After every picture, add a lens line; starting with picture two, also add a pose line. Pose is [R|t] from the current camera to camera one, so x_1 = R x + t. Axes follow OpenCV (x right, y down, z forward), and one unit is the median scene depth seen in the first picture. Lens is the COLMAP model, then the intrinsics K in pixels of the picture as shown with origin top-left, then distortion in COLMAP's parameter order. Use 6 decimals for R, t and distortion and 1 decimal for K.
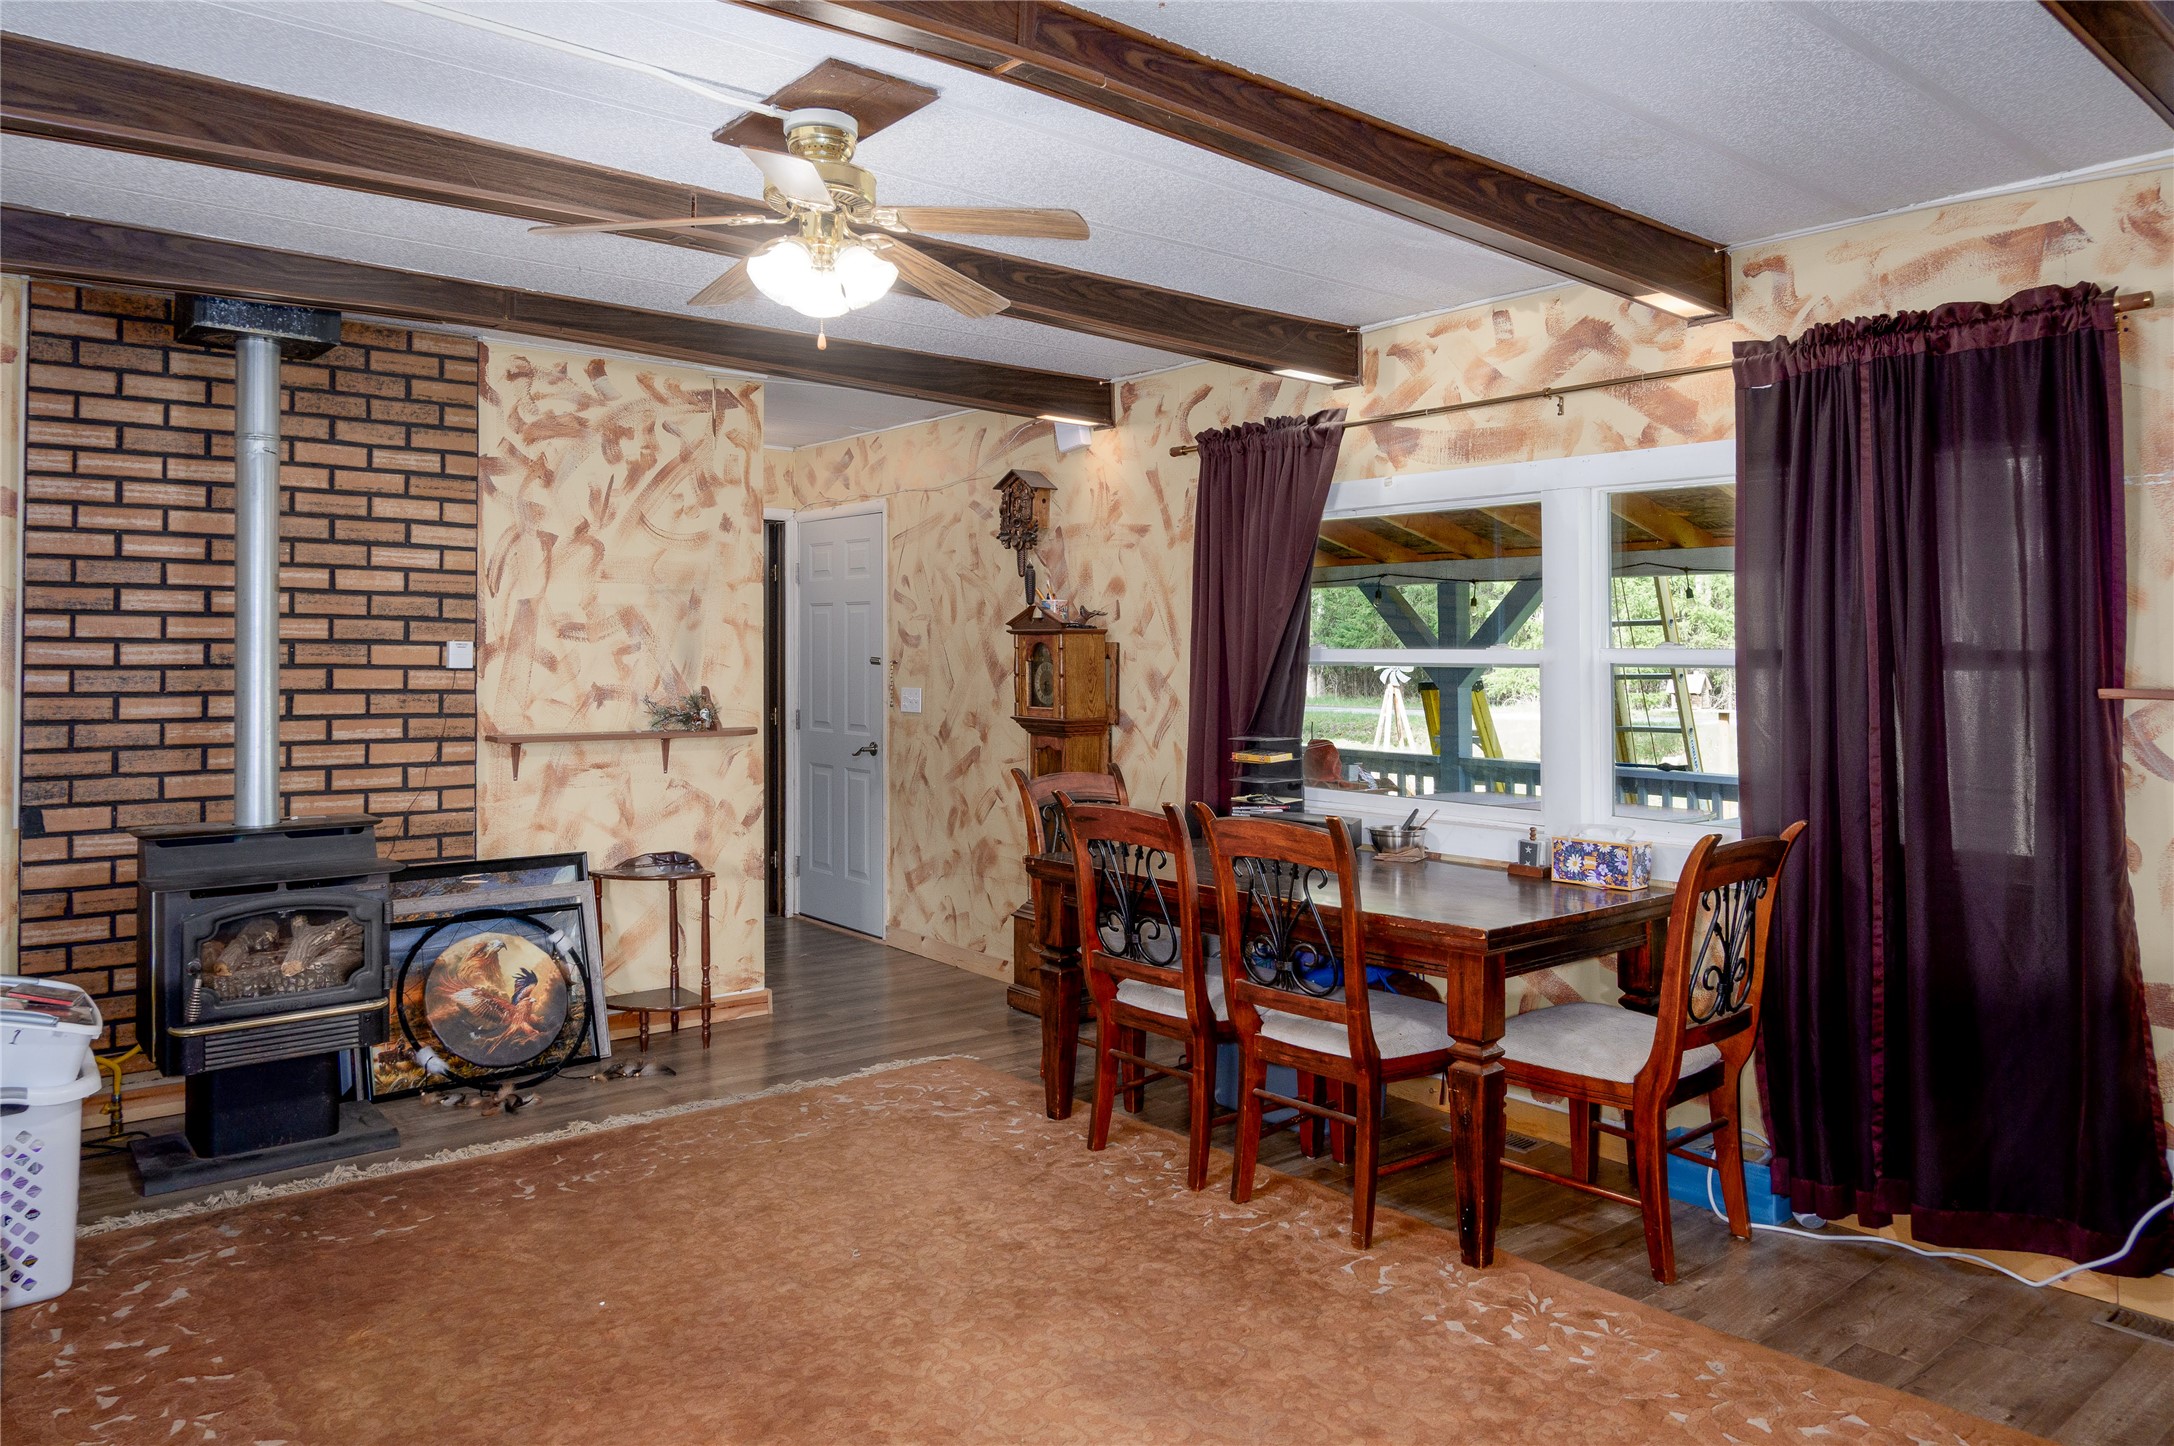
lens RADIAL K [[1481.0, 0, 1082.1], [0, 1481.0, 648.9], [0, 0, 1]] dist [-0.002248, 0.001221]
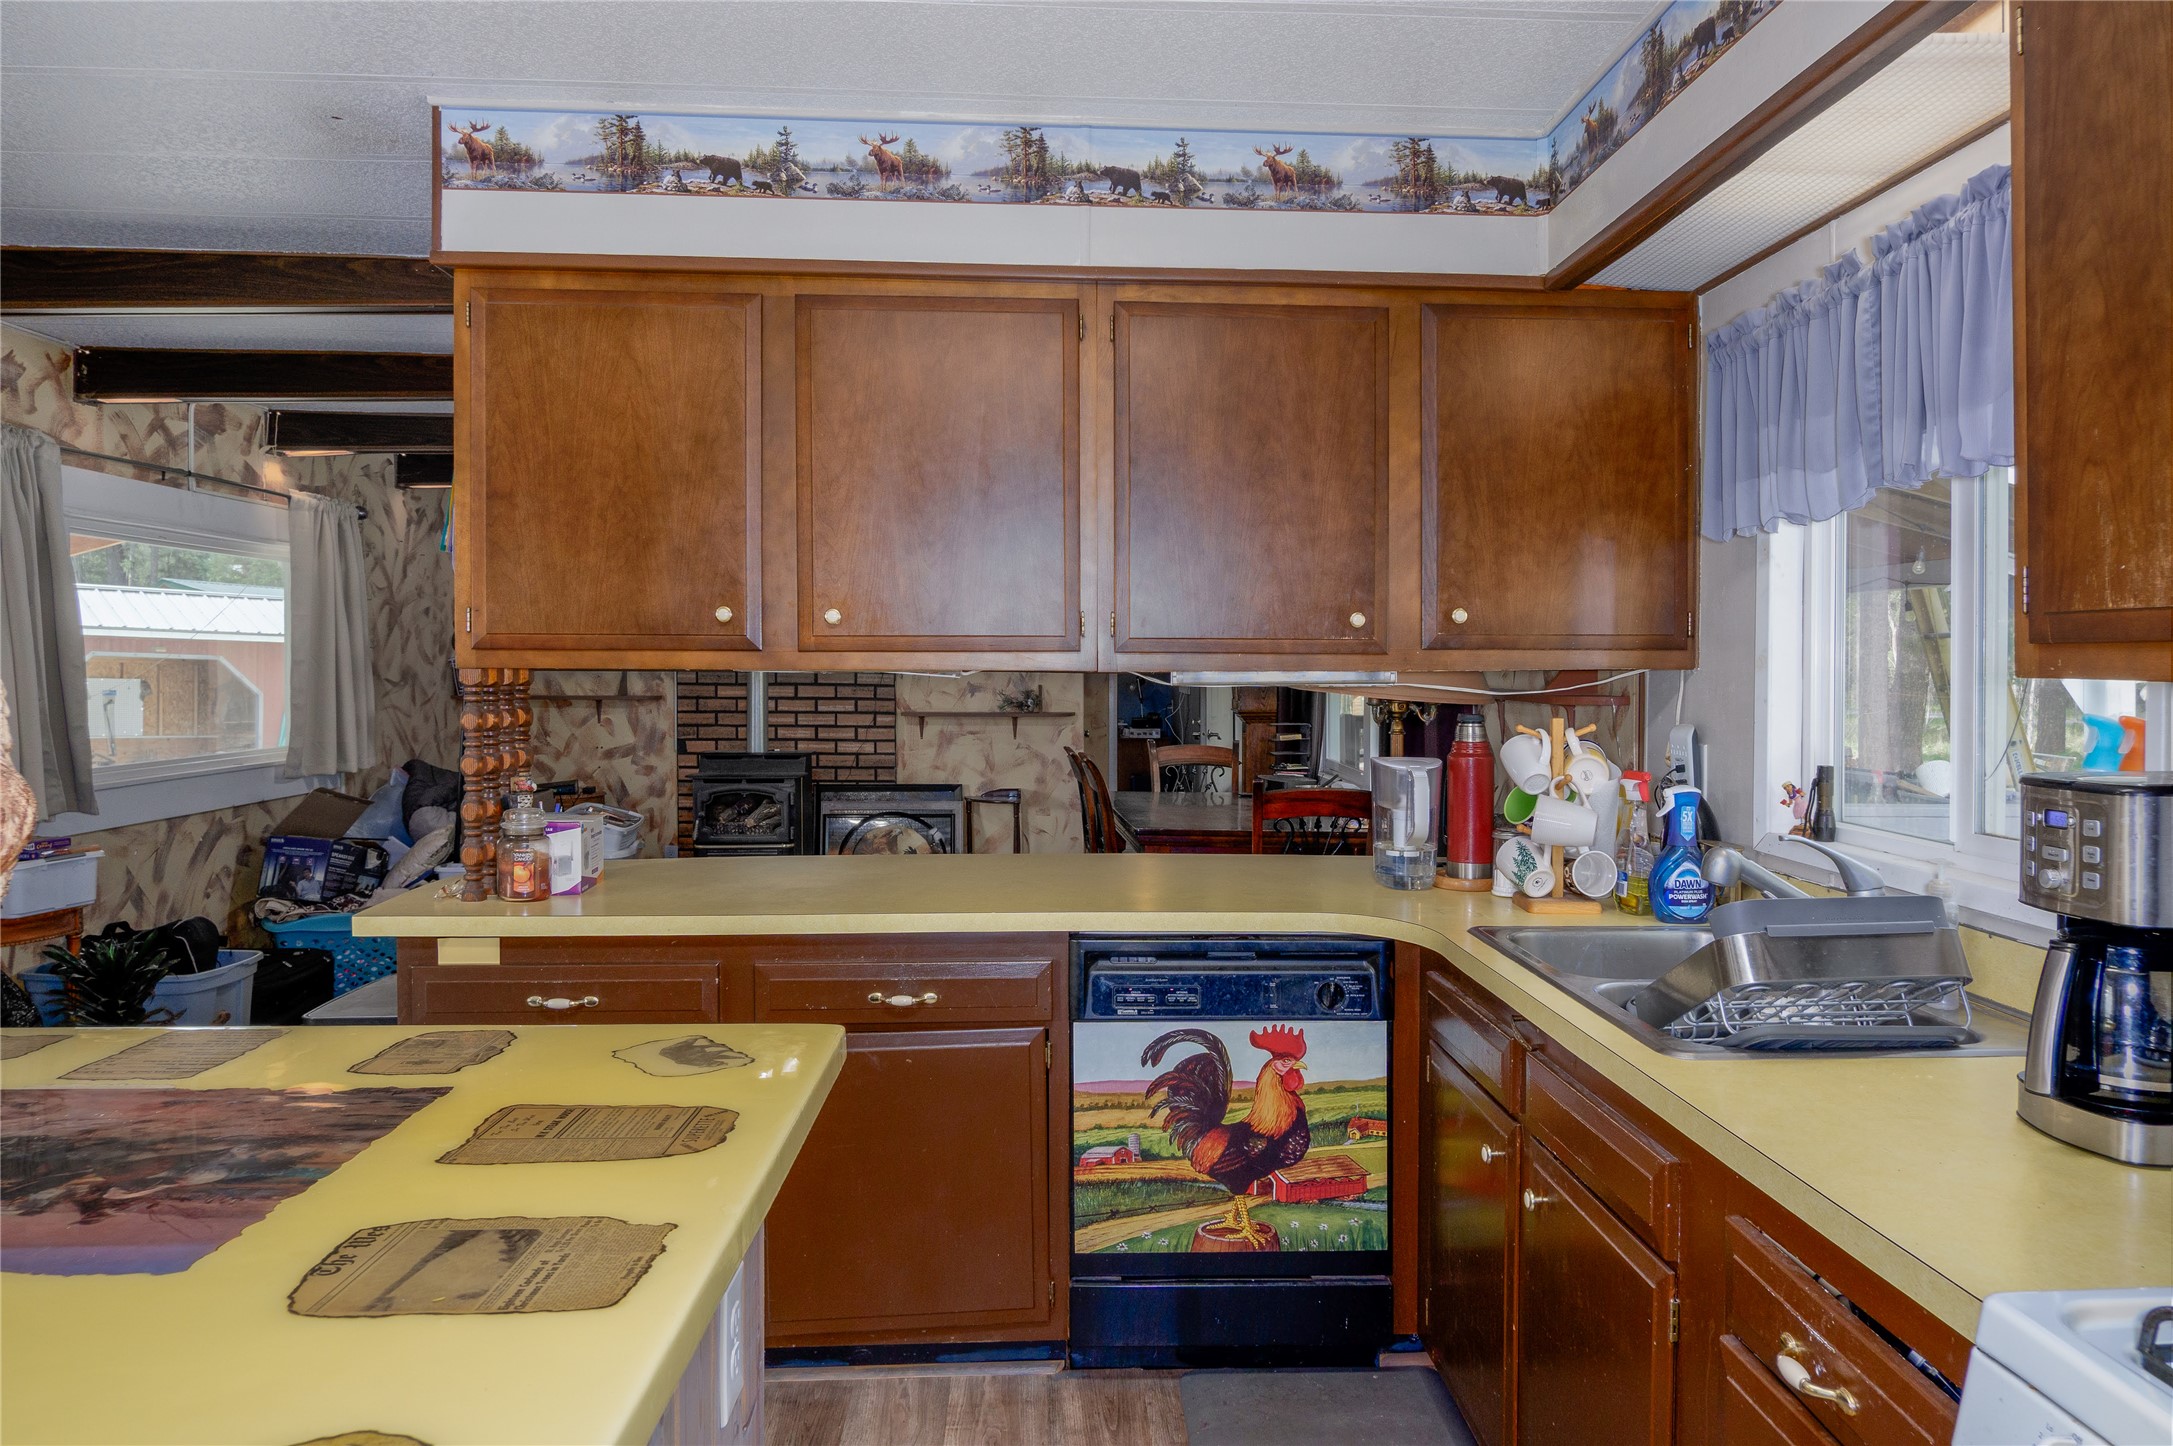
lens RADIAL K [[1546.5, 0, 1092.5], [0, 1546.5, 662.6], [0, 0, 1]] dist [0.038979, -0.002818]
pose [[0.787363, -0.001159, -0.616489, 0.823442], [0.001854, 0.999998, 0.000488, 0.000932], [0.616487, -0.001527, 0.787364, -0.261303]]
